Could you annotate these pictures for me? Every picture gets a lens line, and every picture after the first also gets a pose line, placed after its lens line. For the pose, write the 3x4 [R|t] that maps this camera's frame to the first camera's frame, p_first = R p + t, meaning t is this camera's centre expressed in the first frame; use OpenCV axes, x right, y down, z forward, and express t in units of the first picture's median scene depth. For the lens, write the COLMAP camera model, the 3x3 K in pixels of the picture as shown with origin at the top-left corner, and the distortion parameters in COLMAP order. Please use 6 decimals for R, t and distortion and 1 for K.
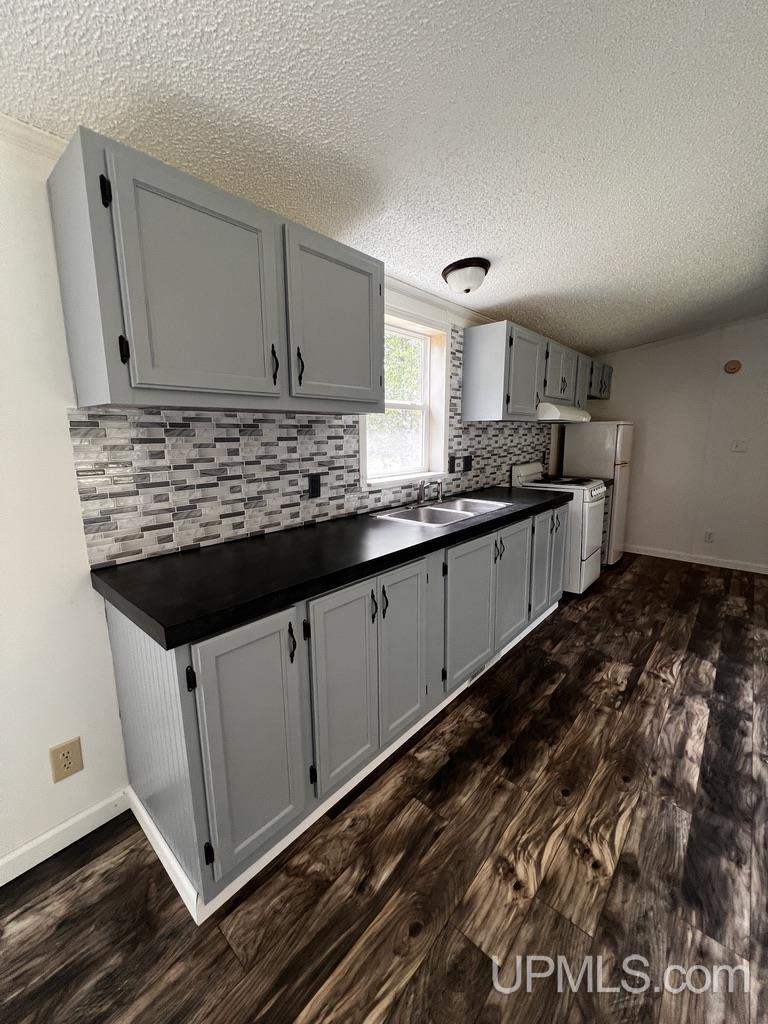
lens RADIAL K [[413.2, 0, 386.5], [0, 413.2, 507.1], [0, 0, 1]] dist [-0.001996, 0.000434]
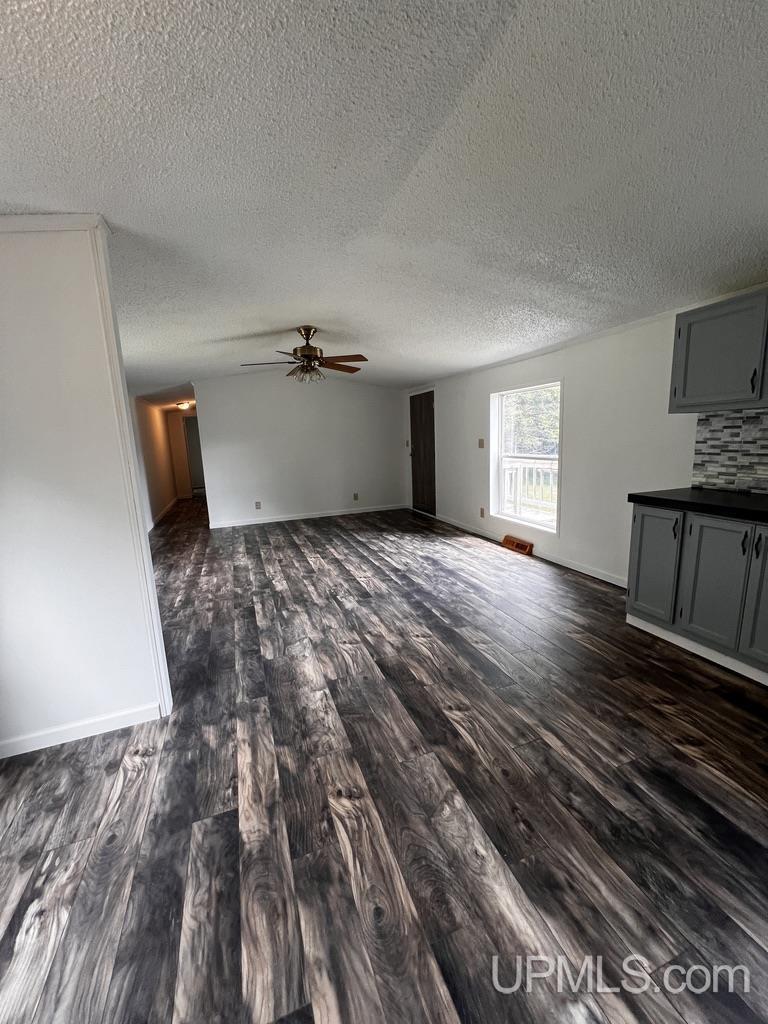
lens RADIAL K [[409.8, 0, 386.5], [0, 409.8, 509.7], [0, 0, 1]] dist [-0.004417, 0.000431]
pose [[-0.470176, 0.176208, -0.864803, 1.226372], [-0.118470, 0.958398, 0.259688, -0.065158], [0.874585, 0.224552, -0.429741, 0.341847]]
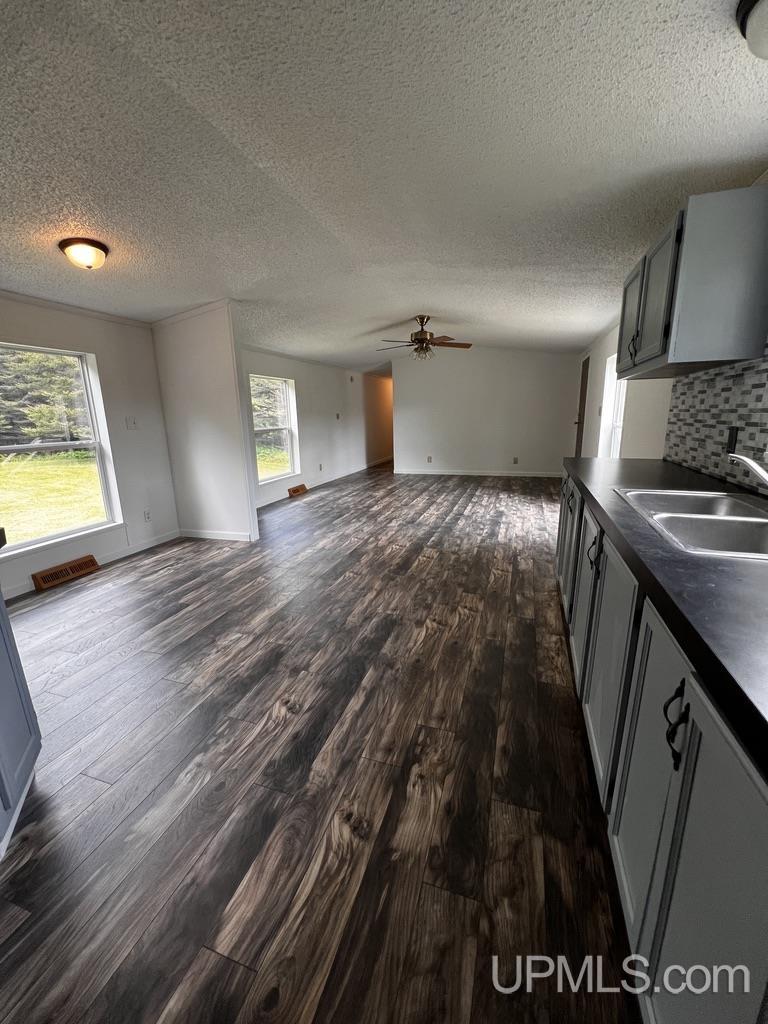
lens RADIAL K [[409.8, 0, 386.5], [0, 409.8, 509.7], [0, 0, 1]] dist [-0.004417, 0.000431]
pose [[-0.920205, 0.111809, -0.375129, 0.845648], [-0.046047, 0.920764, 0.387392, -0.213871], [0.388719, 0.373754, -0.842144, 1.434801]]
